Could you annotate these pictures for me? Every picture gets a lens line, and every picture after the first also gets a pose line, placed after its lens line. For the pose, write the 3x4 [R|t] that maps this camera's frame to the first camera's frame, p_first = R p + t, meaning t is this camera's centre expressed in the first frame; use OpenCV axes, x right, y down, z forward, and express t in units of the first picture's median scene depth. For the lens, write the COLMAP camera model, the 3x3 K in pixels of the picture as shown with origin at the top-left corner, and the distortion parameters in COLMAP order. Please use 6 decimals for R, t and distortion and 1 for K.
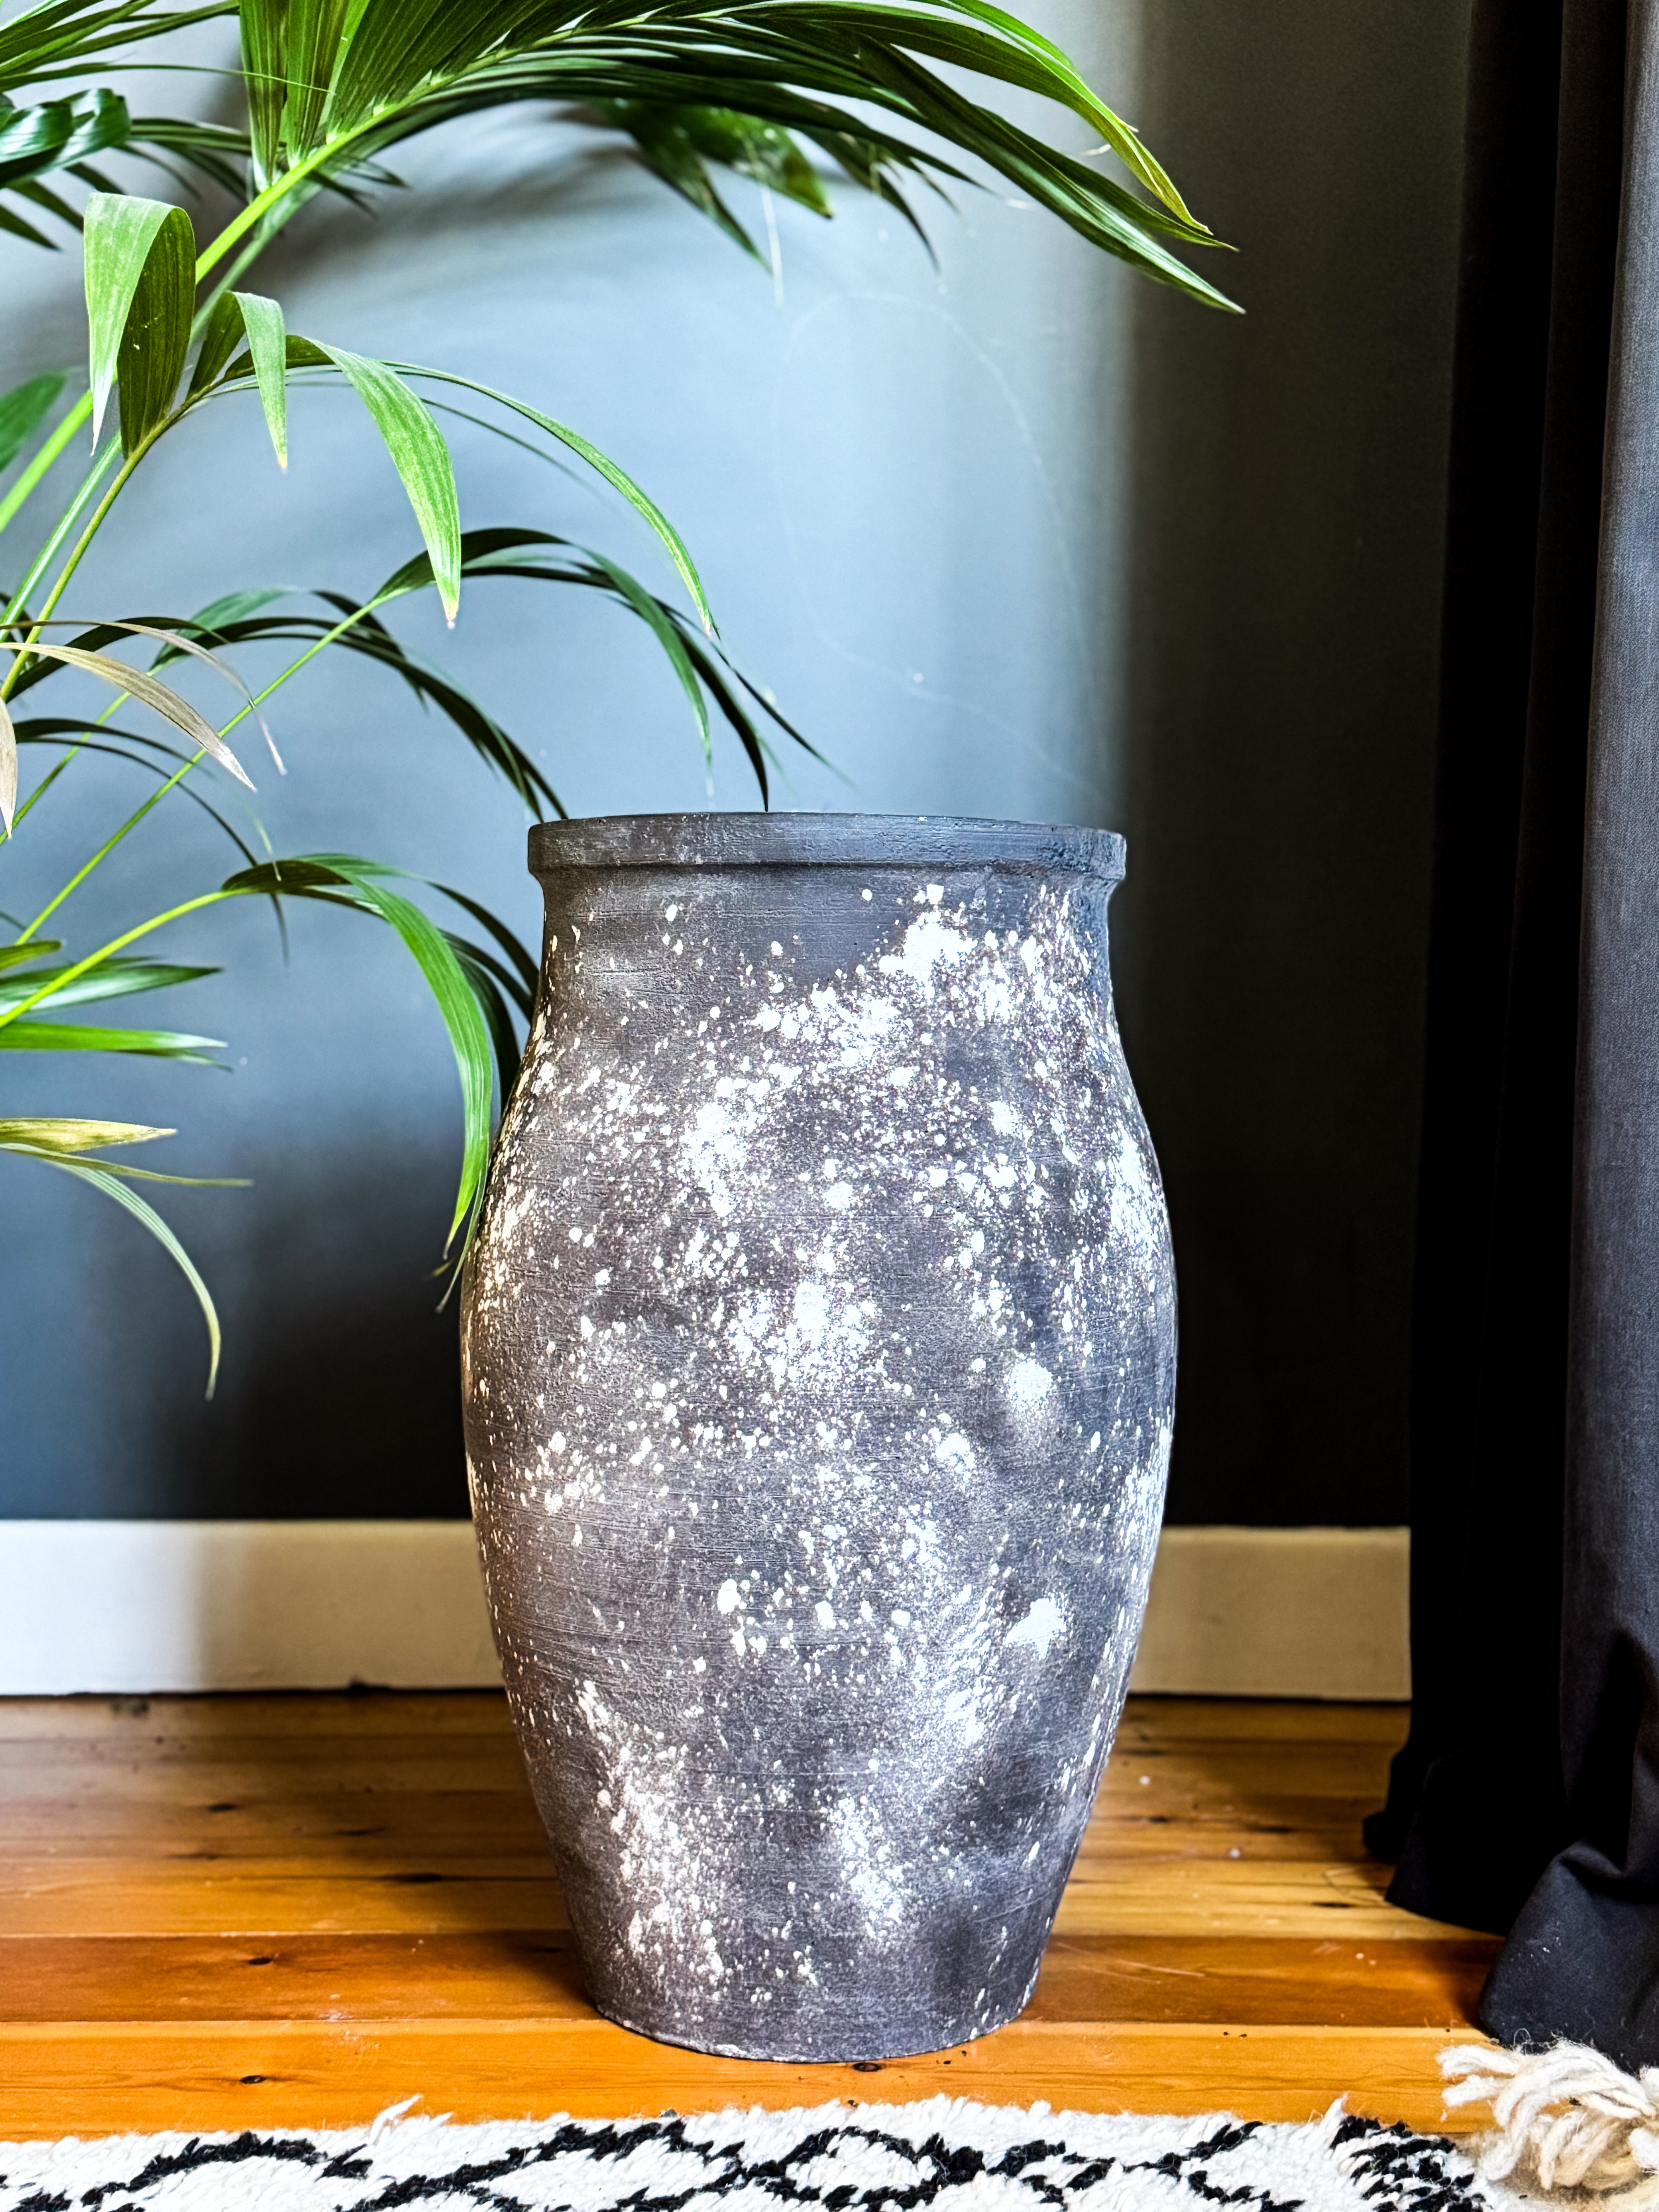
lens RADIAL K [[2726.8, 0, 829.5], [0, 2726.8, 1106.0], [0, 0, 1]] dist [0.019498, 0.008078]
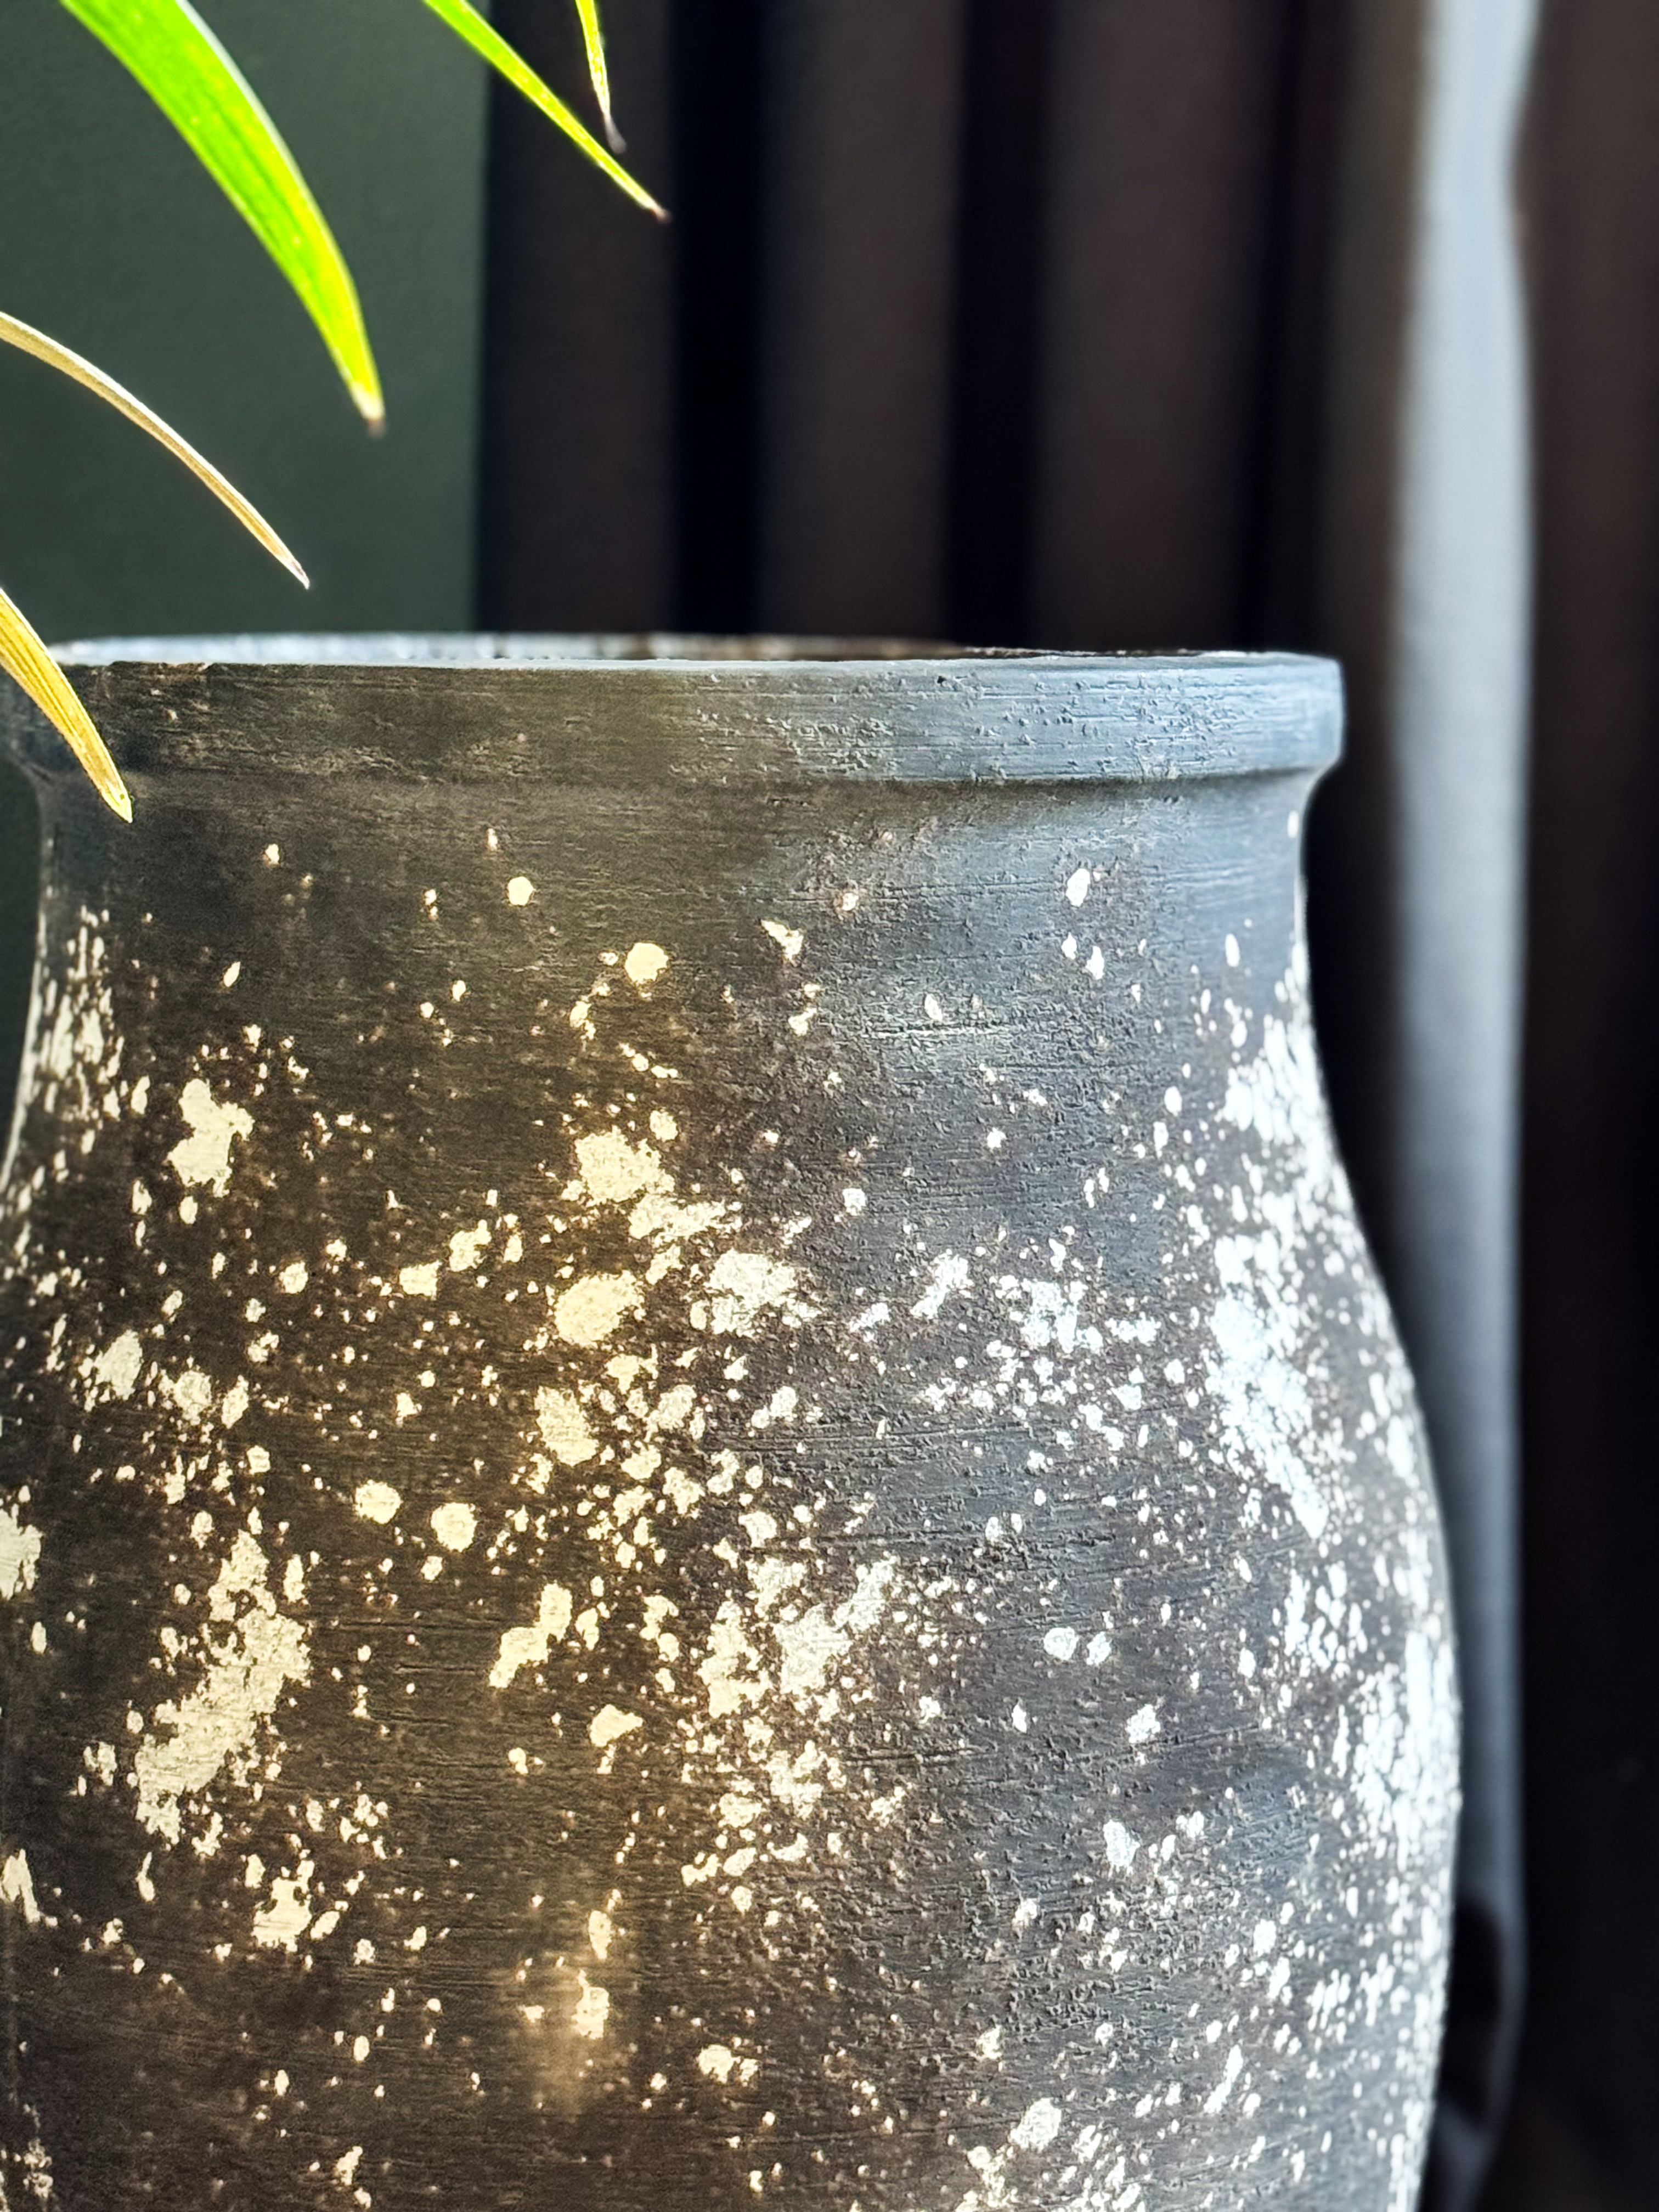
lens RADIAL K [[4892.9, 0, 829.5], [0, 4892.9, 1106.0], [0, 0, 1]] dist [0.117580, -0.111778]
pose [[0.392261, -0.115291, 0.912600, -0.819047], [0.035807, 0.993276, 0.110092, -0.126605], [-0.919157, -0.010508, 0.393751, 0.734085]]
